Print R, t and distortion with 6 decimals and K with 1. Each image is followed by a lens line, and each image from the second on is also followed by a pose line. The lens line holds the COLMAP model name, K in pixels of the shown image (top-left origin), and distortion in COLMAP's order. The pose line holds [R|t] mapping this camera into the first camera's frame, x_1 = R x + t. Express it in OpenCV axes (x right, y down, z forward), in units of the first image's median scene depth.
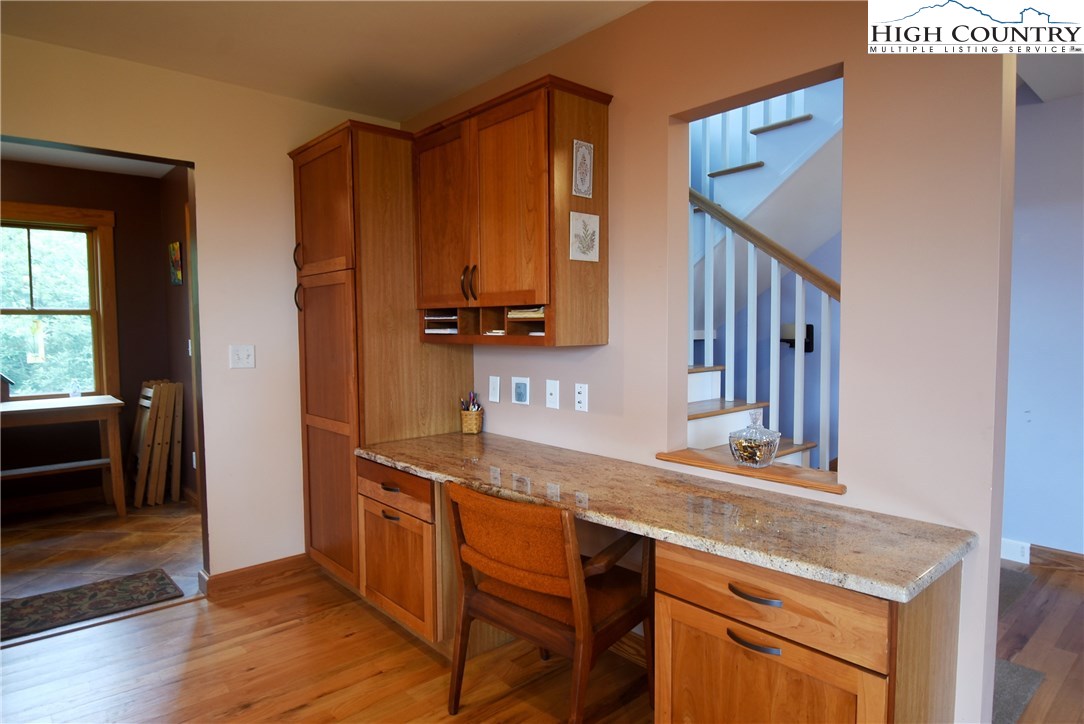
lens RADIAL K [[650.3, 0, 542.0], [0, 650.3, 362.0], [0, 0, 1]] dist [0.003495, -0.001409]
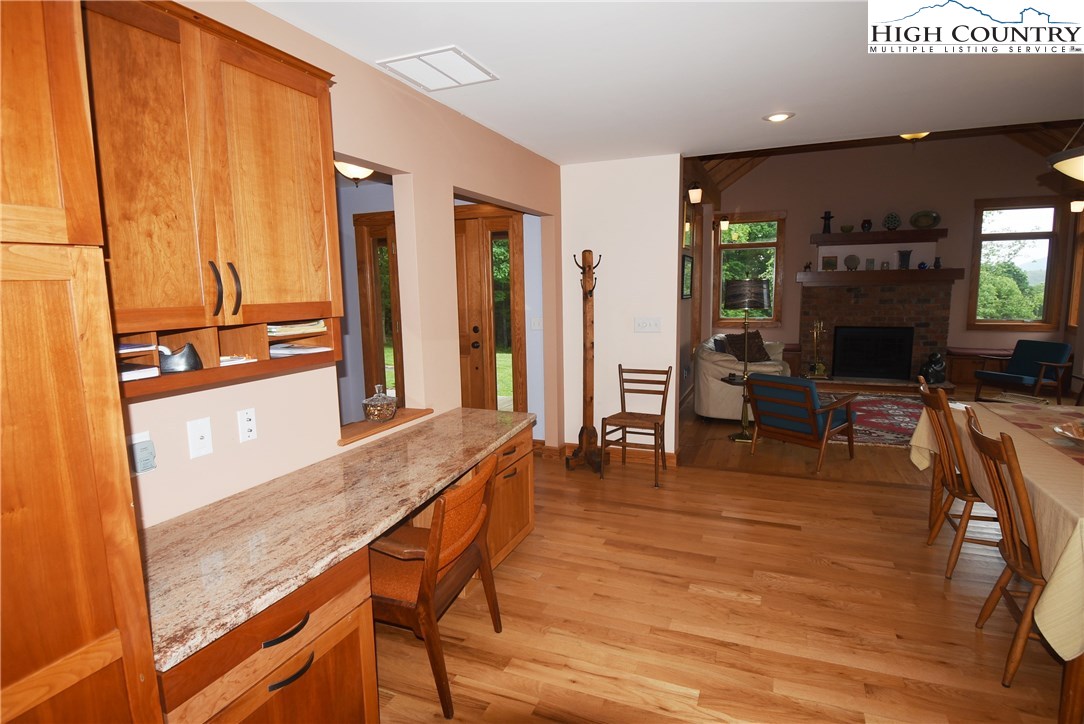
lens RADIAL K [[557.7, 0, 542.0], [0, 557.7, 362.0], [0, 0, 1]] dist [-0.000013, -0.000031]
pose [[-0.433105, -0.101287, 0.895634, -0.771697], [0.079934, 0.985435, 0.150096, -0.108989], [-0.897792, 0.136599, -0.418701, 0.969394]]
